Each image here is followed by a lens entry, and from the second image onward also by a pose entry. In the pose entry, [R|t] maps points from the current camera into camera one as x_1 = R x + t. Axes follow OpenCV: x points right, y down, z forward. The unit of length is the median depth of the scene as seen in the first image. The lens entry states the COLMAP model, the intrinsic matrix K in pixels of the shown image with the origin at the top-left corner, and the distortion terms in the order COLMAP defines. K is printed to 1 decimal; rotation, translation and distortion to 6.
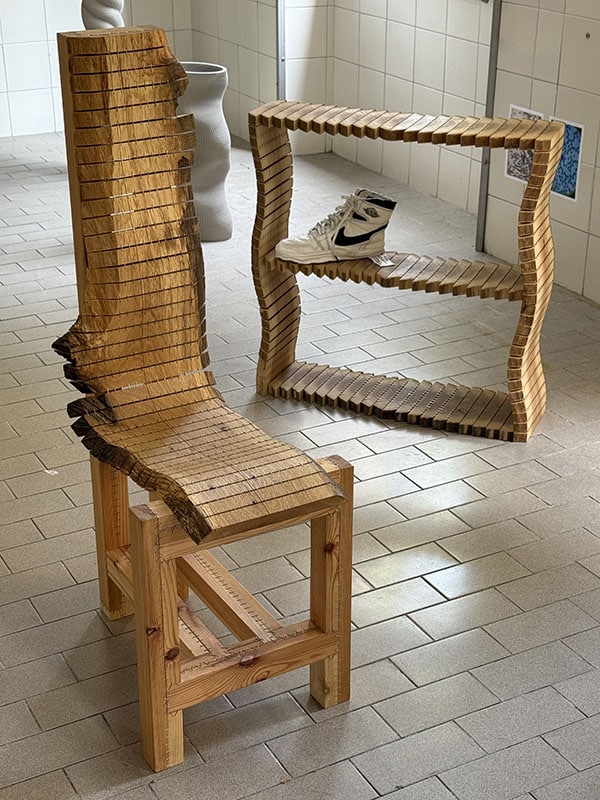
lens RADIAL K [[1336.5, 0, 297.5], [0, 1336.5, 400.3], [0, 0, 1]] dist [0.137872, 0.000000]
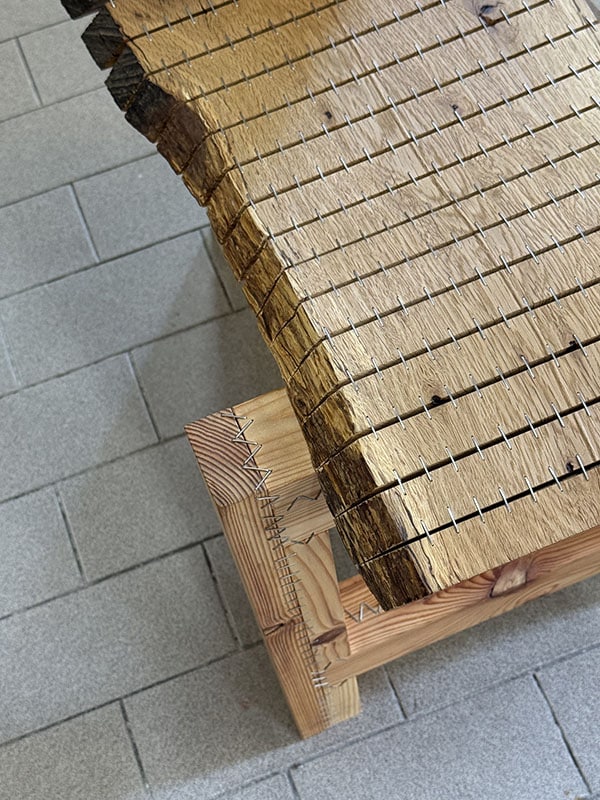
lens RADIAL K [[1336.5, 0, 302.4], [0, 1336.5, 398.9], [0, 0, 1]] dist [0.137872, 0.000000]
pose [[0.987409, 0.078829, -0.137149, -0.048836], [0.024266, 0.781251, 0.623745, -0.122448], [0.156317, -0.619219, 0.769502, 0.707332]]
